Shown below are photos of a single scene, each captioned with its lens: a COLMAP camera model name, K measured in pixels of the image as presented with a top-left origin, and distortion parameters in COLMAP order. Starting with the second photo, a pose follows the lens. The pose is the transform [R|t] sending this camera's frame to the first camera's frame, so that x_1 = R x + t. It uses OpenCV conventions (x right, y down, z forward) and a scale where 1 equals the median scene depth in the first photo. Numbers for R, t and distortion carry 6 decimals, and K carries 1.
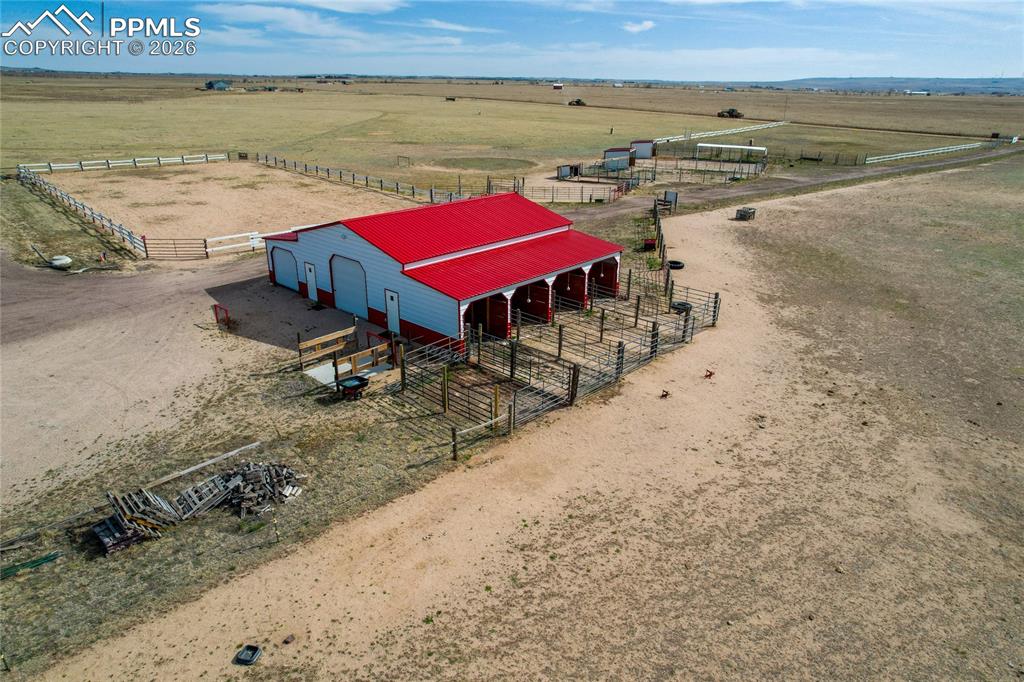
lens RADIAL K [[658.9, 0, 516.7], [0, 658.9, 341.3], [0, 0, 1]] dist [-0.077492, 0.069666]
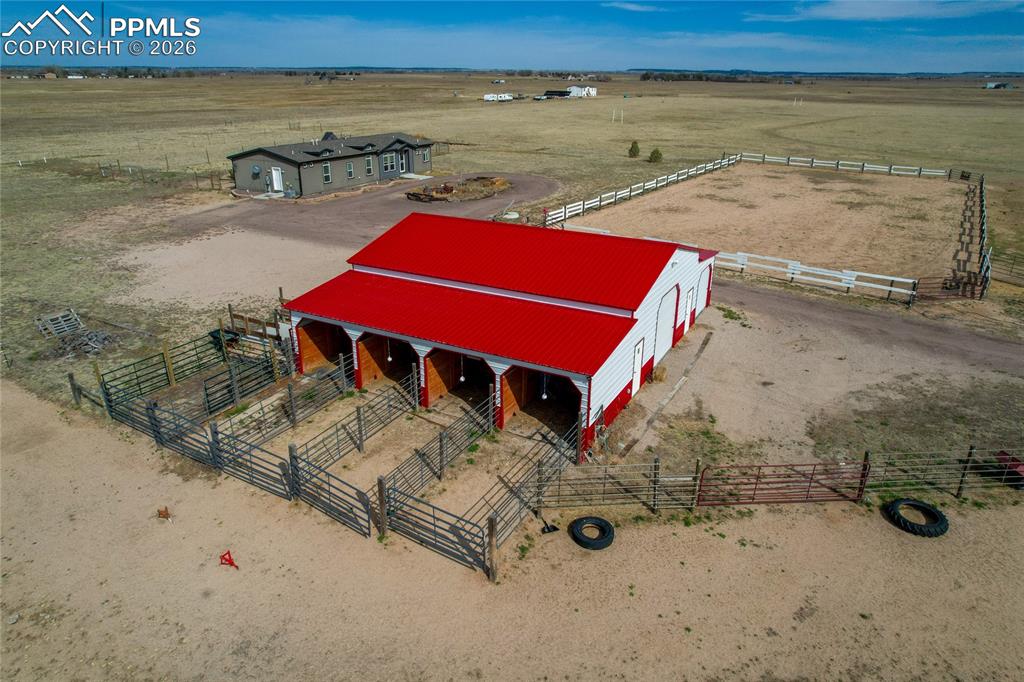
lens RADIAL K [[658.9, 0, 516.7], [0, 658.9, 341.3], [0, 0, 1]] dist [-0.077492, 0.069666]
pose [[0.237896, 0.355042, -0.904075, 0.676156], [-0.363884, 0.895586, 0.255957, -0.304216], [0.900552, 0.268087, 0.342250, 0.827437]]
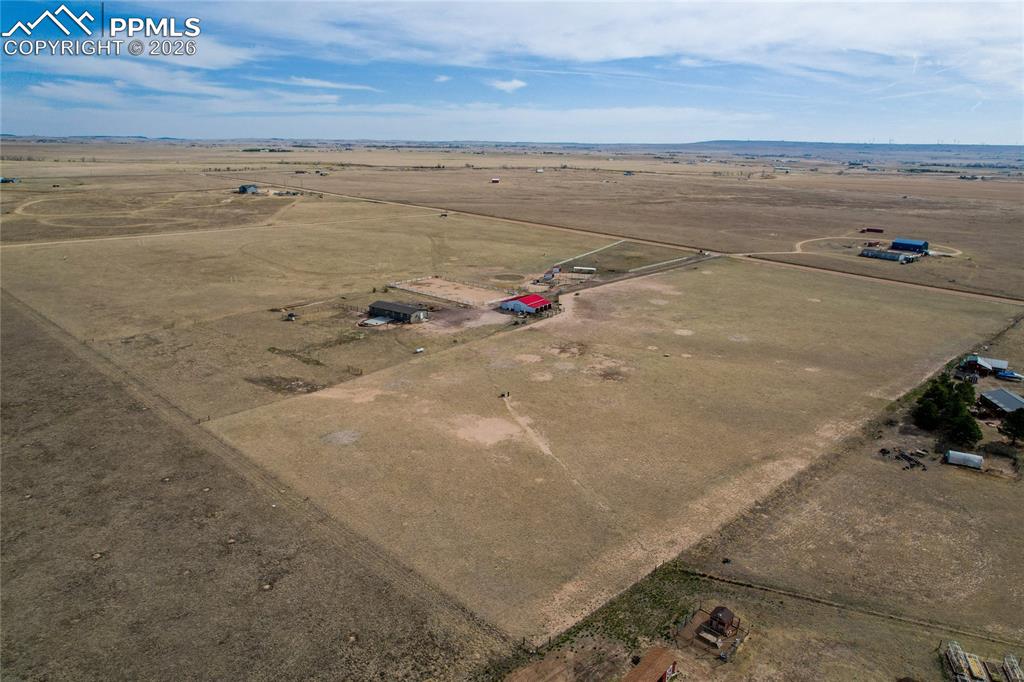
lens RADIAL K [[655.9, 0, 518.3], [0, 655.9, 342.6], [0, 0, 1]] dist [-0.068129, 0.058156]
pose [[0.993287, -0.032265, 0.111090, -1.124161], [0.041058, 0.996123, -0.077796, 0.933648], [-0.108149, 0.081835, 0.990761, -6.668901]]
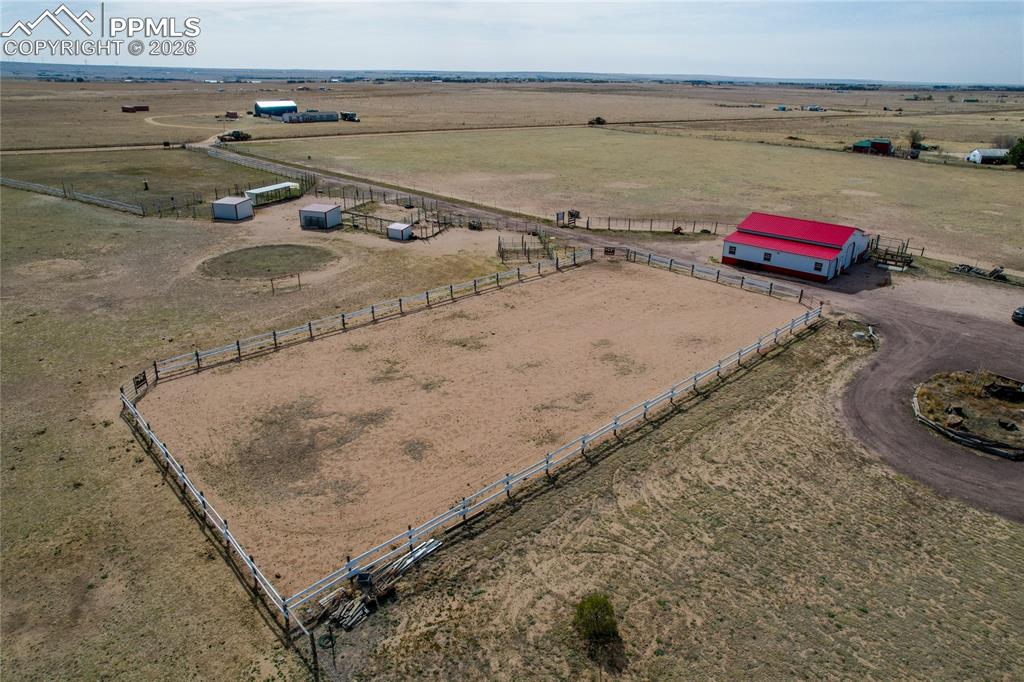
lens RADIAL K [[658.9, 0, 516.7], [0, 658.9, 341.3], [0, 0, 1]] dist [-0.077492, 0.069666]
pose [[-0.023722, -0.395171, 0.918301, -2.472688], [0.361700, 0.852939, 0.376388, -1.122659], [-0.931993, 0.341078, 0.122700, 1.932093]]
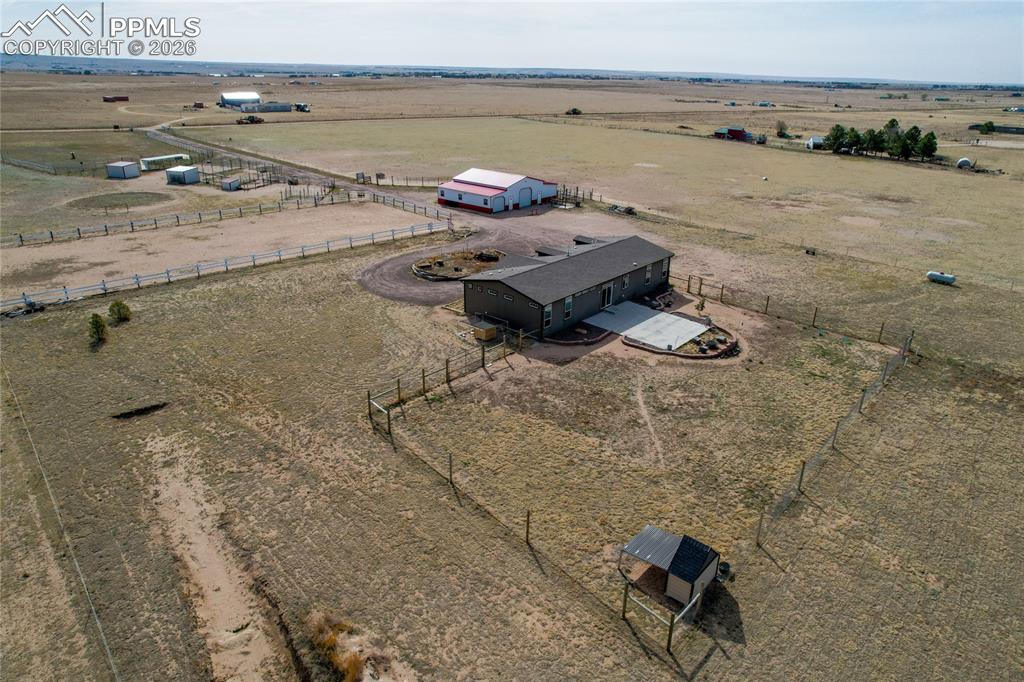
lens RADIAL K [[658.9, 0, 516.7], [0, 658.9, 341.3], [0, 0, 1]] dist [-0.077492, 0.069666]
pose [[-0.006265, -0.399989, 0.916498, -3.522602], [0.355427, 0.855778, 0.375919, -0.709704], [-0.934683, 0.328104, 0.136806, 0.835735]]
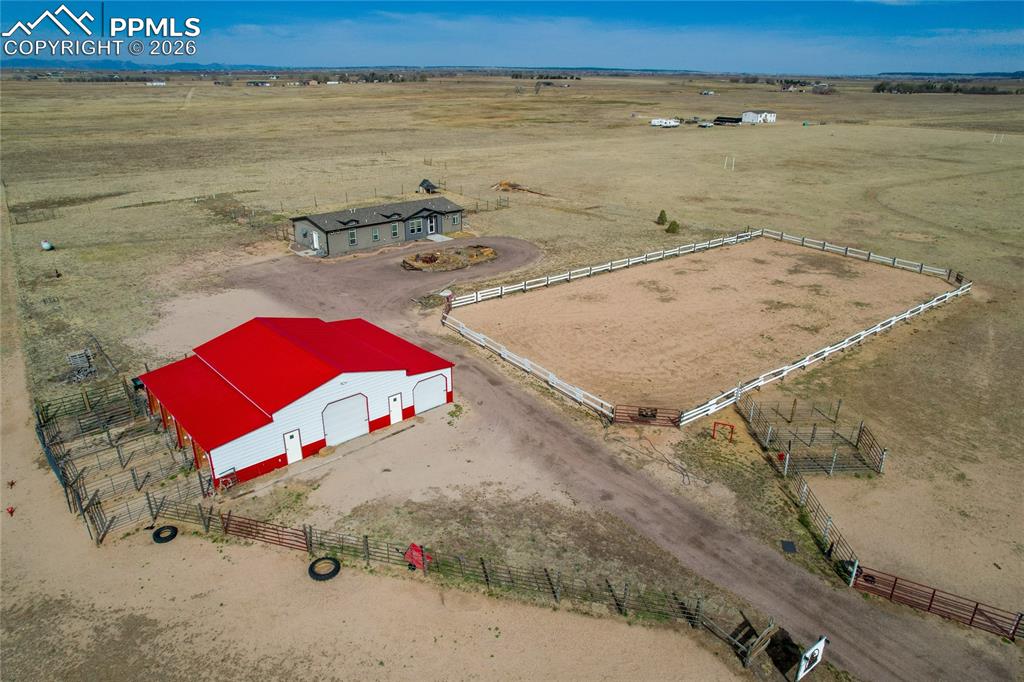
lens RADIAL K [[658.9, 0, 516.7], [0, 658.9, 341.3], [0, 0, 1]] dist [-0.077492, 0.069666]
pose [[-0.083738, 0.363594, -0.927786, 1.041510], [-0.379164, 0.849397, 0.367096, -0.876196], [0.921533, 0.382523, 0.066735, 1.416048]]
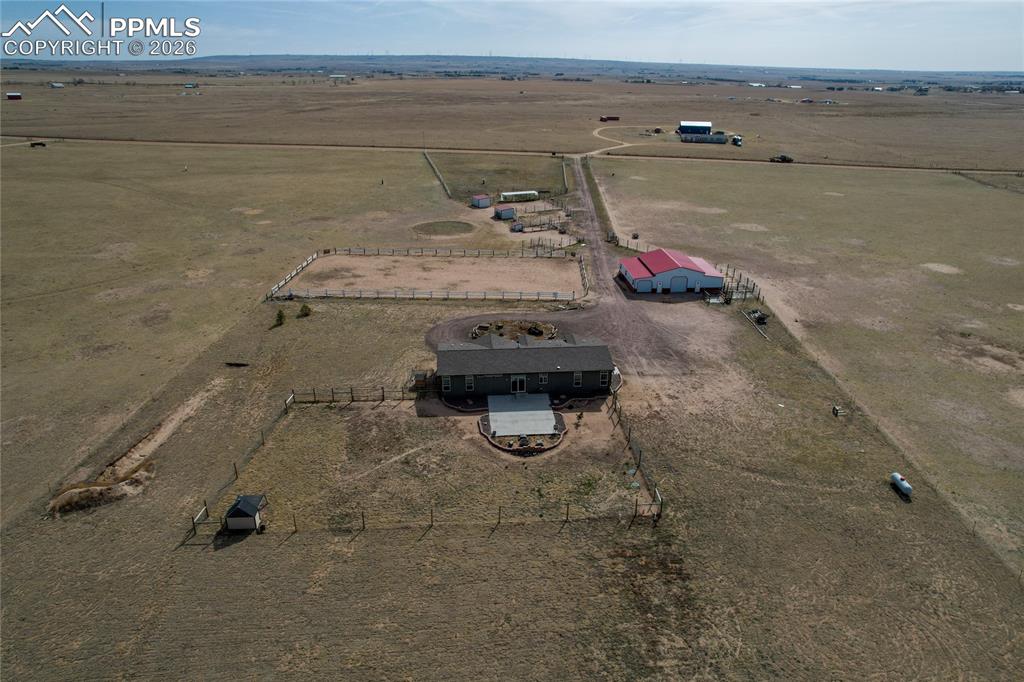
lens RADIAL K [[658.9, 0, 516.7], [0, 658.9, 341.3], [0, 0, 1]] dist [-0.077492, 0.069666]
pose [[0.686945, -0.290760, 0.666007, -3.360237], [0.269583, 0.953036, 0.138010, -0.522932], [-0.674857, 0.084739, 0.733067, -1.006242]]
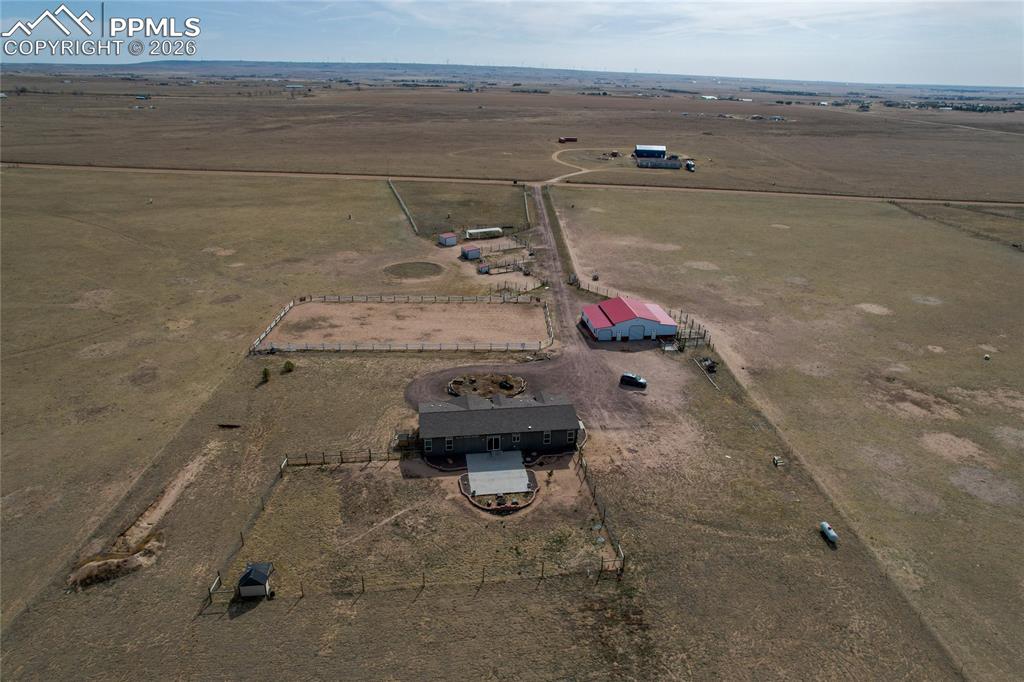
lens RADIAL K [[658.9, 0, 516.7], [0, 658.9, 341.3], [0, 0, 1]] dist [-0.077492, 0.069666]
pose [[0.641700, -0.292784, 0.708871, -3.501278], [0.274268, 0.950749, 0.144407, -0.794709], [-0.716239, 0.101754, 0.690397, -1.175813]]
